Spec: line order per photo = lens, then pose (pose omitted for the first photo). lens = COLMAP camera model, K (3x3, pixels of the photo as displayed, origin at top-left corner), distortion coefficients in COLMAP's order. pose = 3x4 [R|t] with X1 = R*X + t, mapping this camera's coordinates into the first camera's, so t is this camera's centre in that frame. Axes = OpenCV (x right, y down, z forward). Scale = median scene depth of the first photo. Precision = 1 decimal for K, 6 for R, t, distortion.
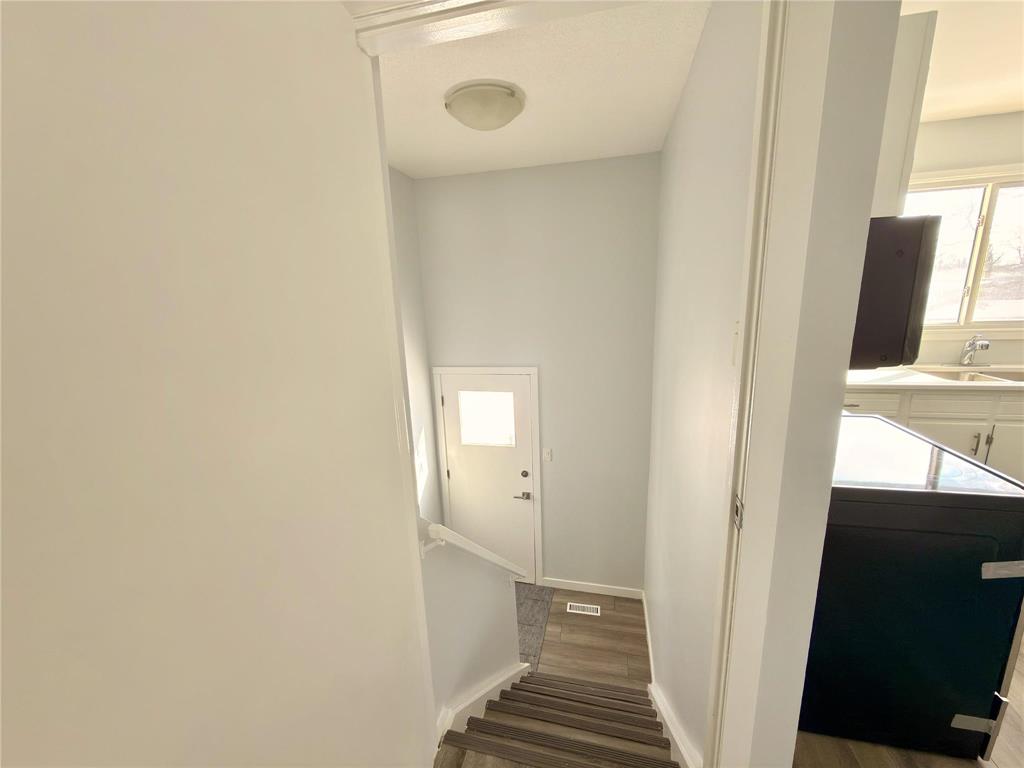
lens RADIAL K [[408.7, 0, 513.2], [0, 408.7, 382.4], [0, 0, 1]] dist [0.001477, 0.000592]
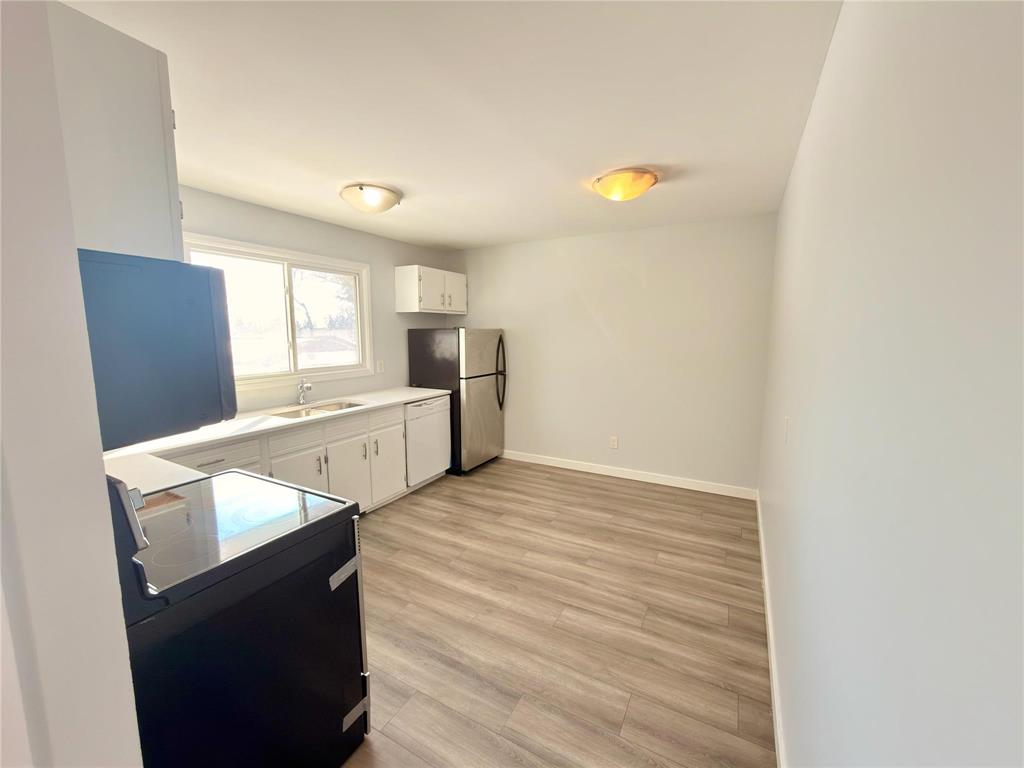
lens RADIAL K [[408.7, 0, 513.2], [0, 408.7, 382.4], [0, 0, 1]] dist [0.001477, 0.000592]
pose [[0.271534, -0.078355, 0.959234, 0.107980], [0.199959, 0.979525, 0.023410, -0.008050], [-0.941427, 0.185450, 0.281643, 0.044903]]
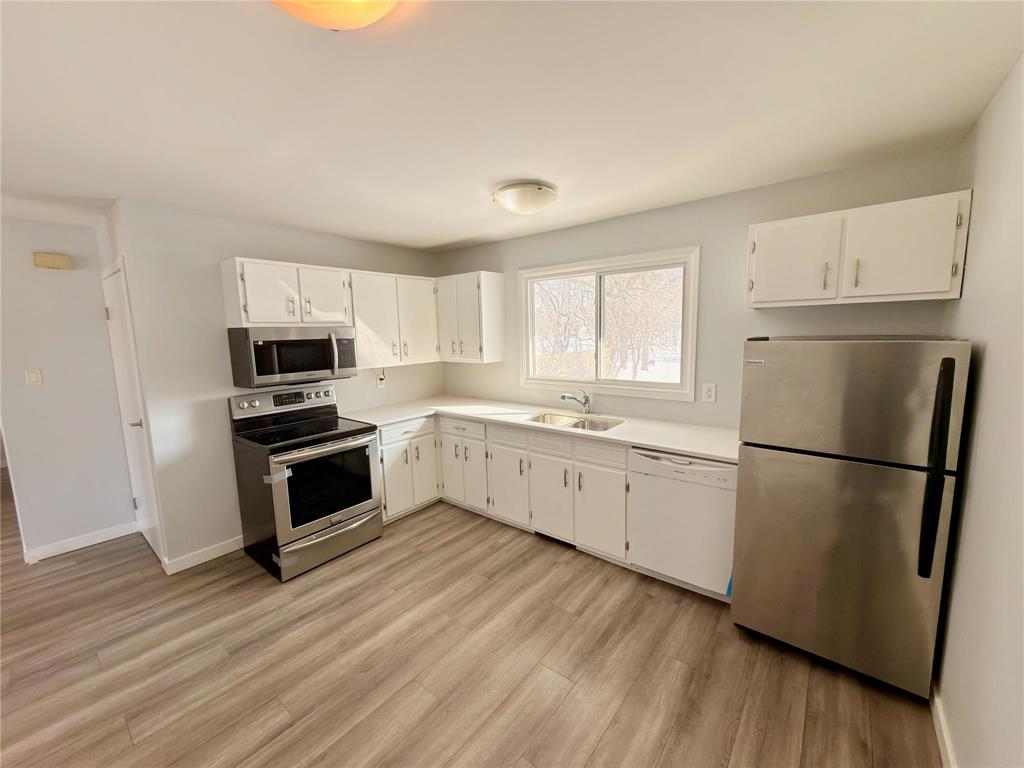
lens RADIAL K [[408.7, 0, 513.2], [0, 408.7, 382.4], [0, 0, 1]] dist [0.001477, 0.000592]
pose [[0.900407, 0.076733, -0.428229, 1.548526], [-0.108214, 0.992888, -0.049623, -0.053339], [0.421375, 0.091021, 0.902307, -0.239837]]
